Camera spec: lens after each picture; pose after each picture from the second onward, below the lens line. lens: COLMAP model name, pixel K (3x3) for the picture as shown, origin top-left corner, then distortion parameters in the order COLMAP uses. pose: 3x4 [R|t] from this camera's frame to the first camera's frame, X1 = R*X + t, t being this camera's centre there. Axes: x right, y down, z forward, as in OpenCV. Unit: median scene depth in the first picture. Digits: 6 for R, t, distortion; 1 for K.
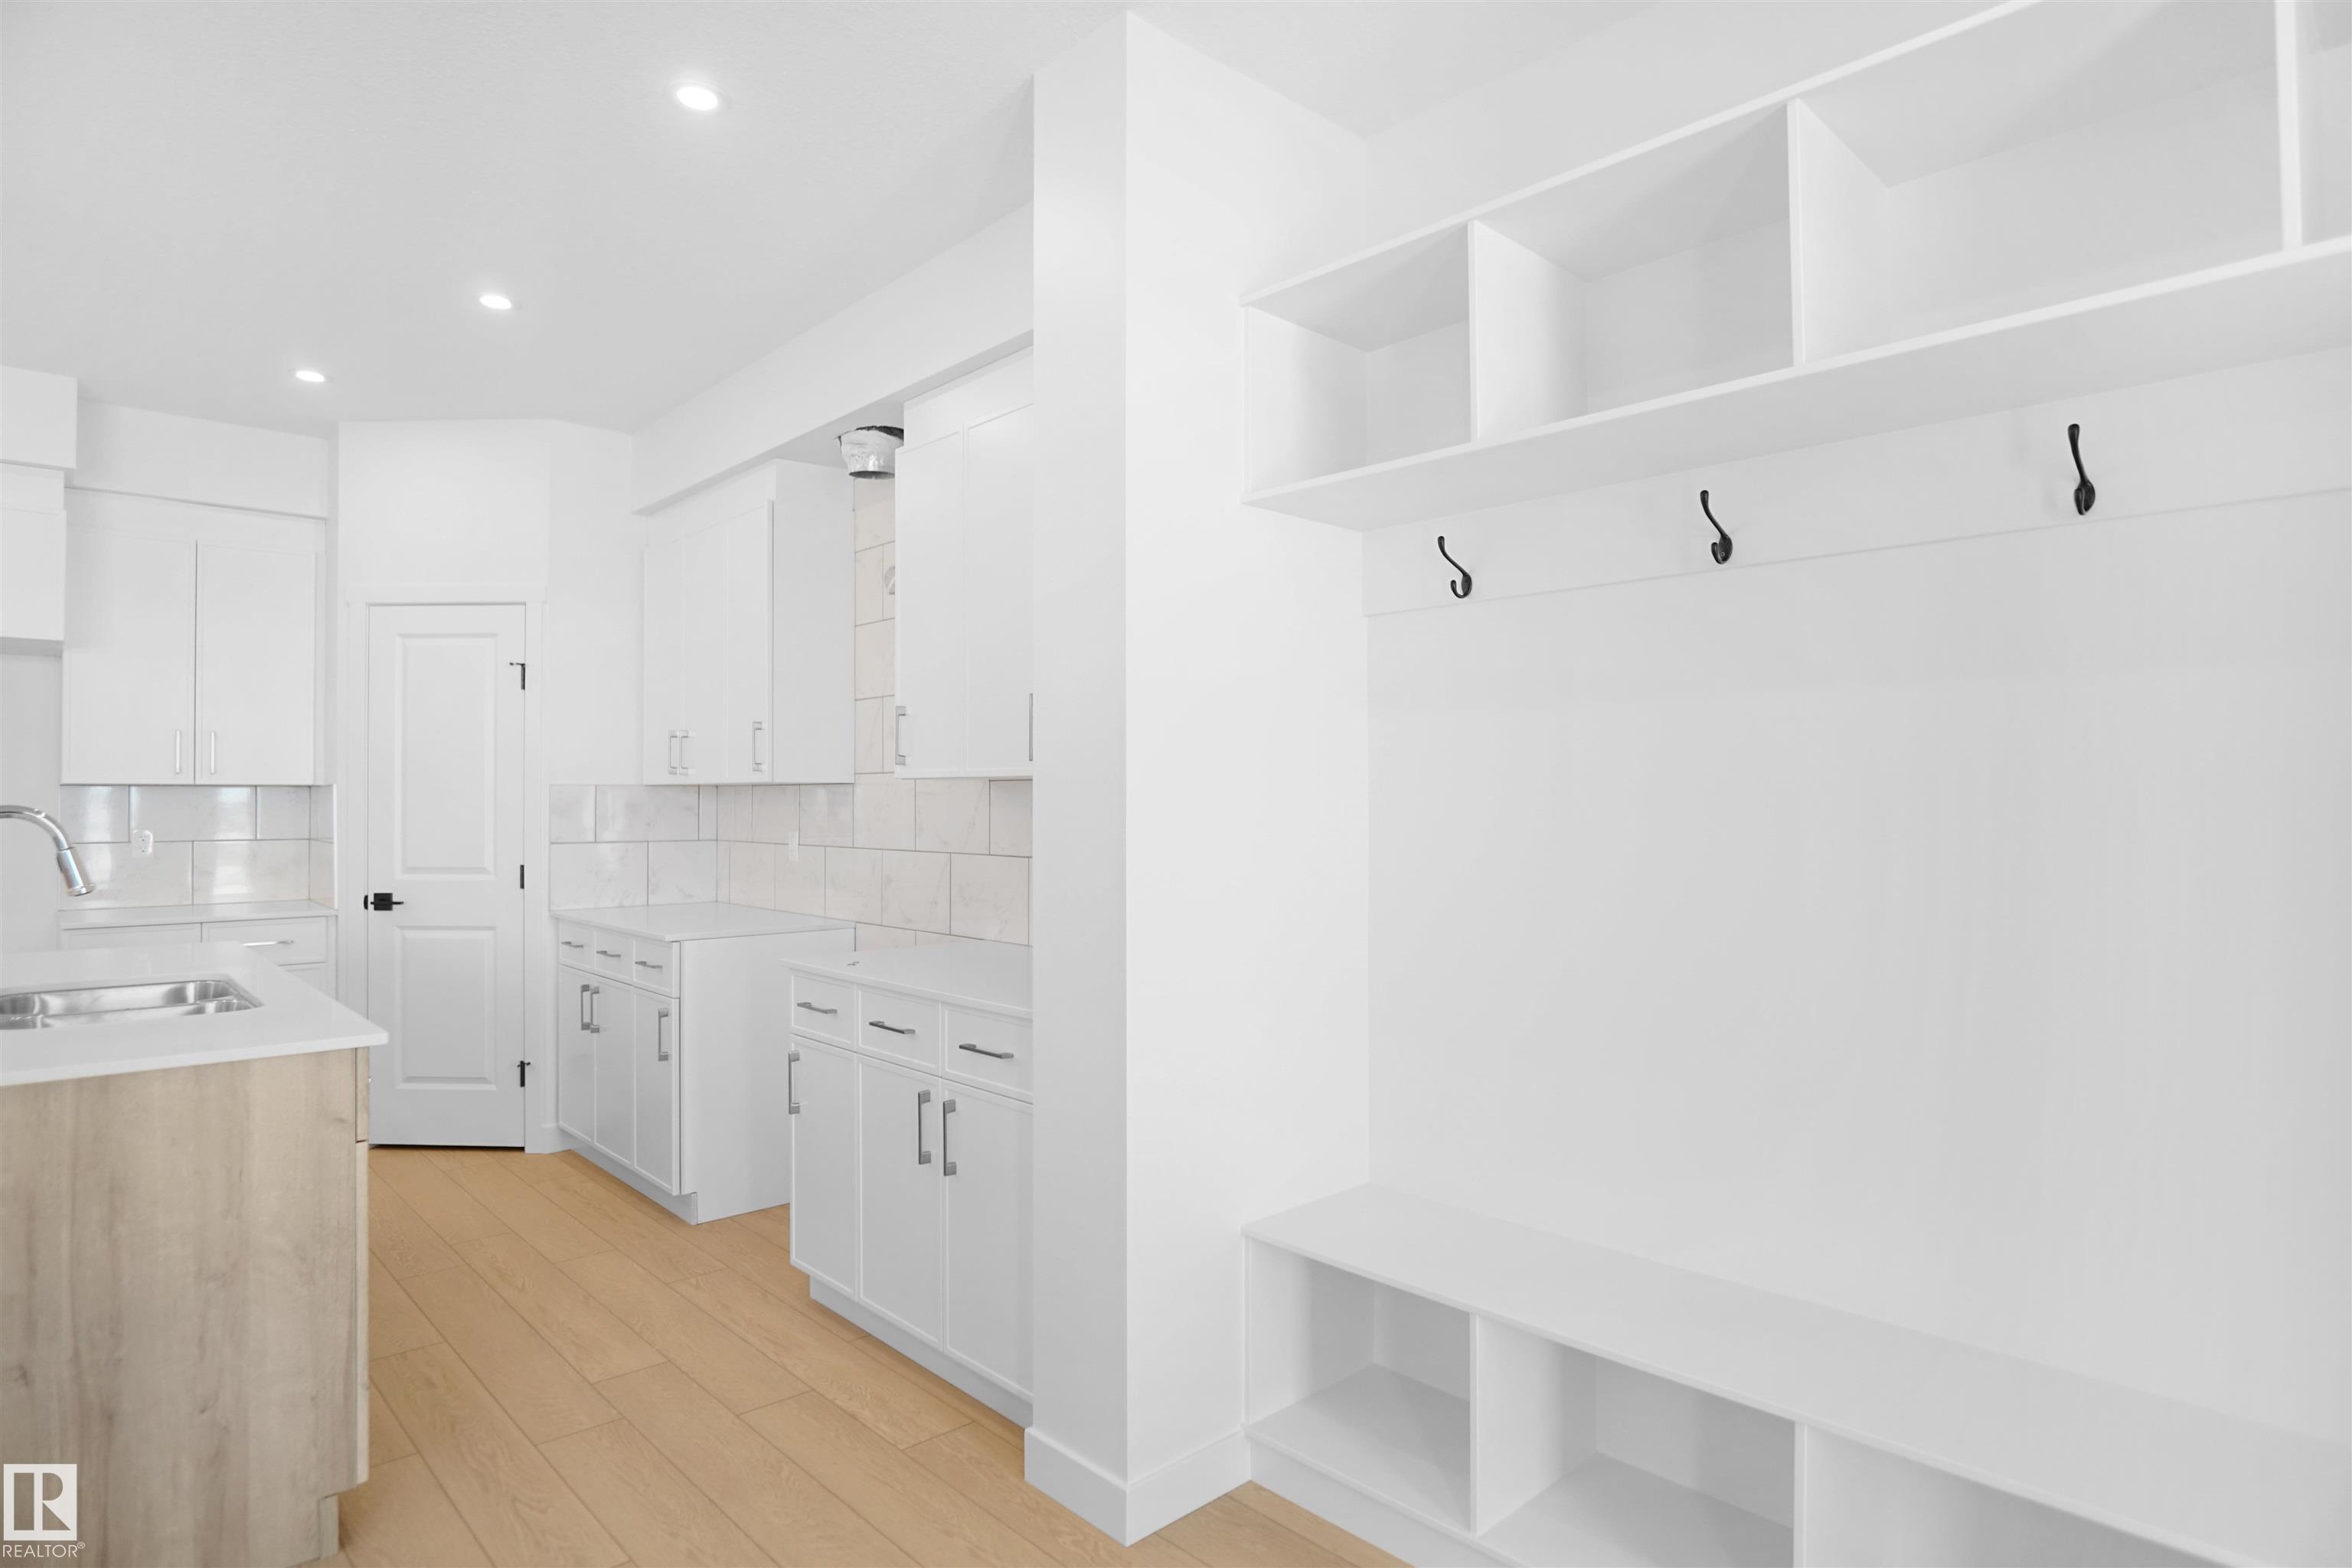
lens RADIAL K [[1269.5, 0, 1176.0], [0, 1269.5, 784.0], [0, 0, 1]] dist [-0.024115, 0.008266]
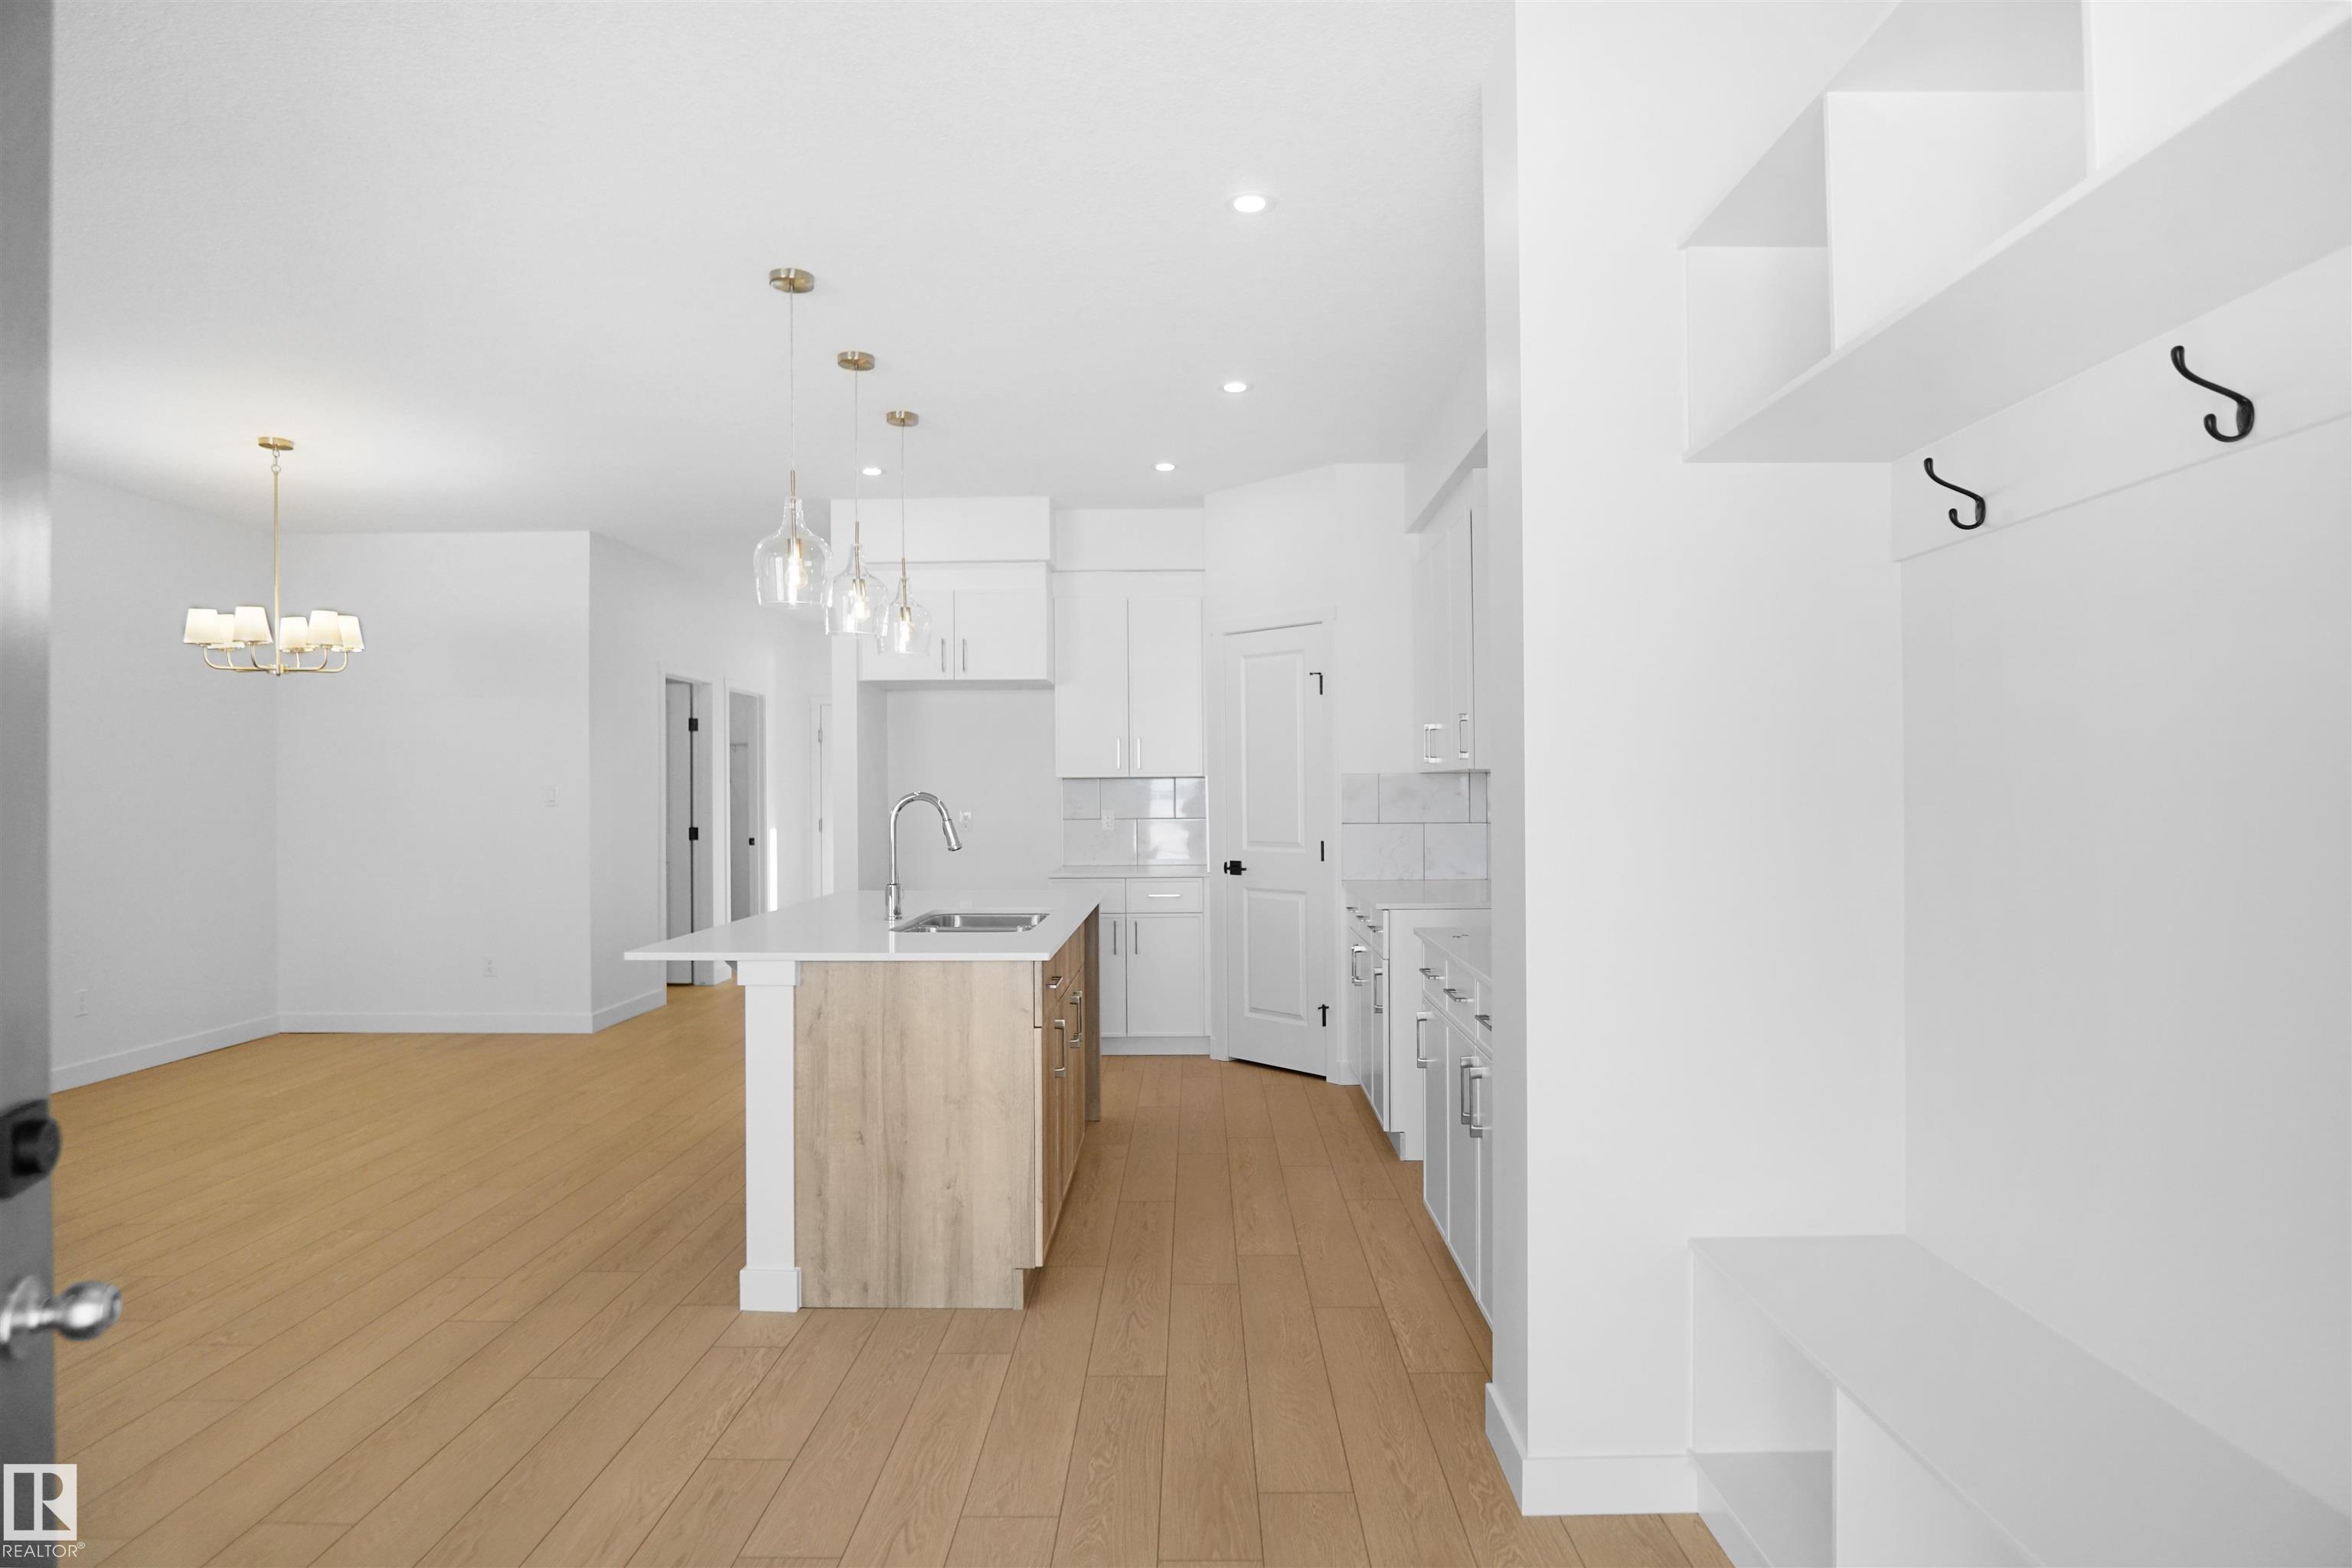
lens RADIAL K [[1269.5, 0, 1176.0], [0, 1269.5, 784.0], [0, 0, 1]] dist [-0.024115, 0.008266]
pose [[0.721715, -0.007321, -0.692152, 0.277318], [0.014936, 0.999876, 0.004998, 0.002712], [0.692029, -0.013945, 0.721735, 0.046919]]
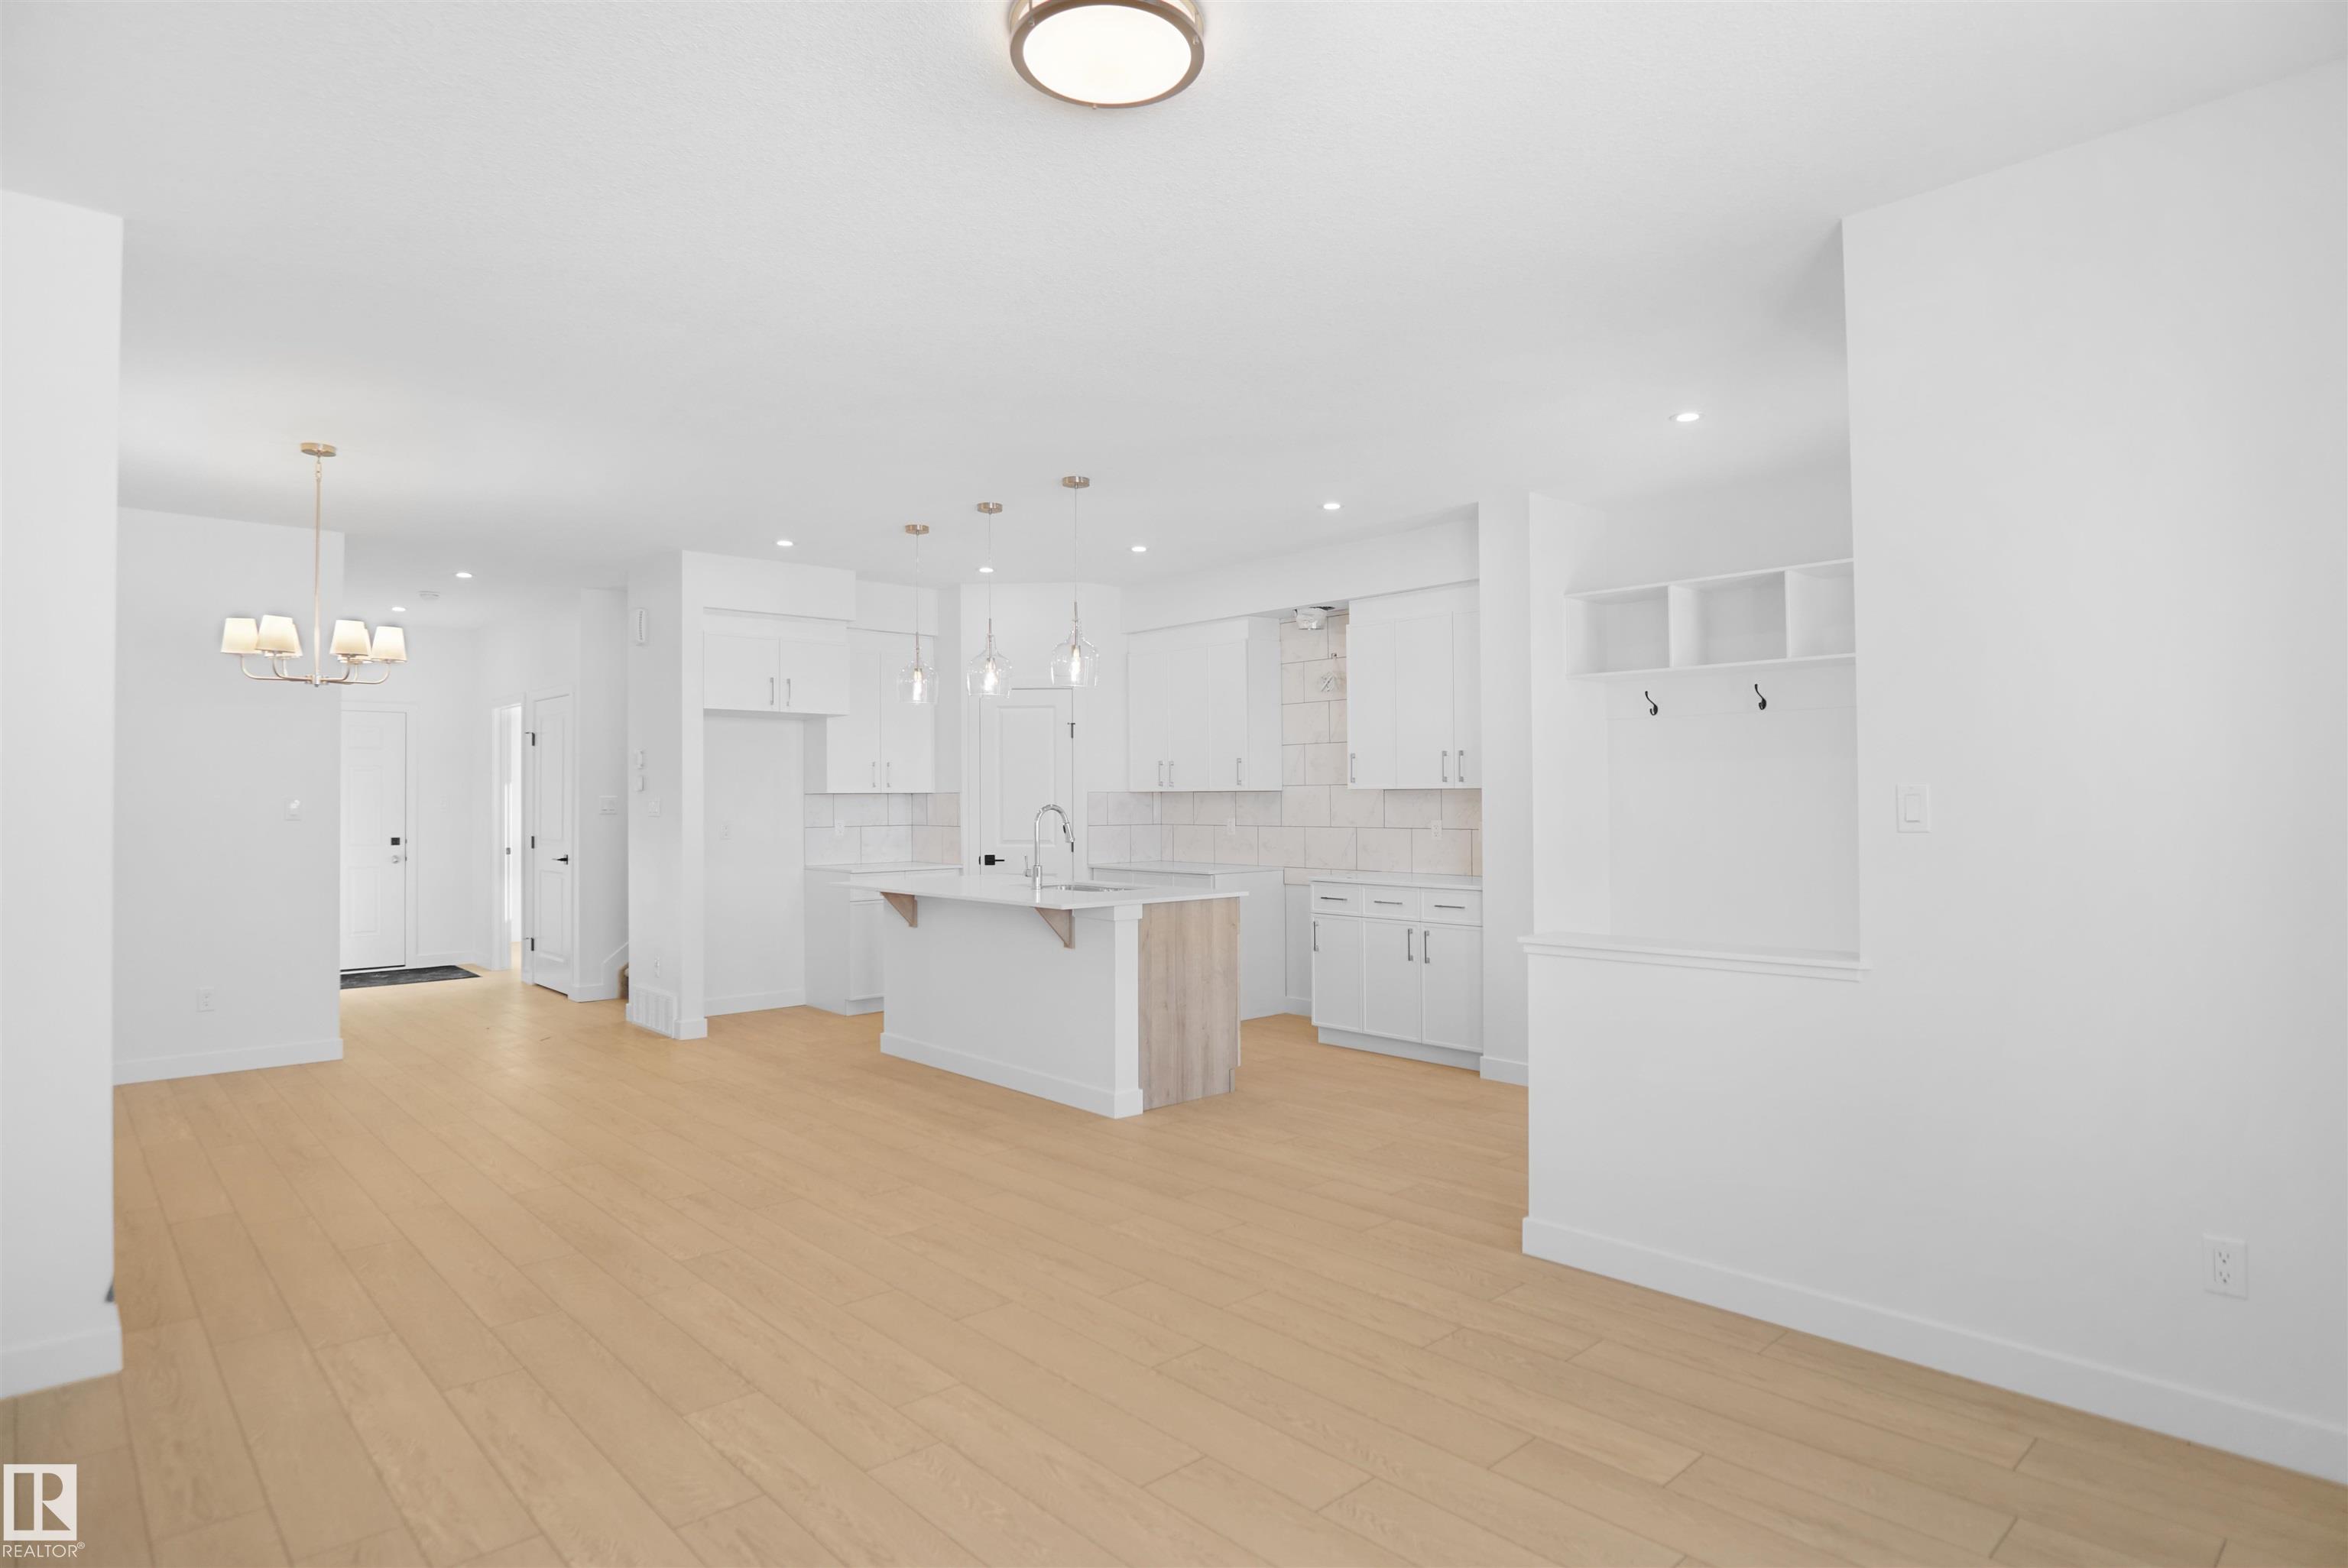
lens RADIAL K [[1256.9, 0, 1200.5], [0, 1256.9, 780.8], [0, 0, 1]] dist [-0.020122, 0.000426]
pose [[0.999978, -0.005493, -0.003767, -0.431908], [0.005492, 0.999985, -0.000397, -0.017412], [0.003769, 0.000376, 0.999993, -0.954487]]
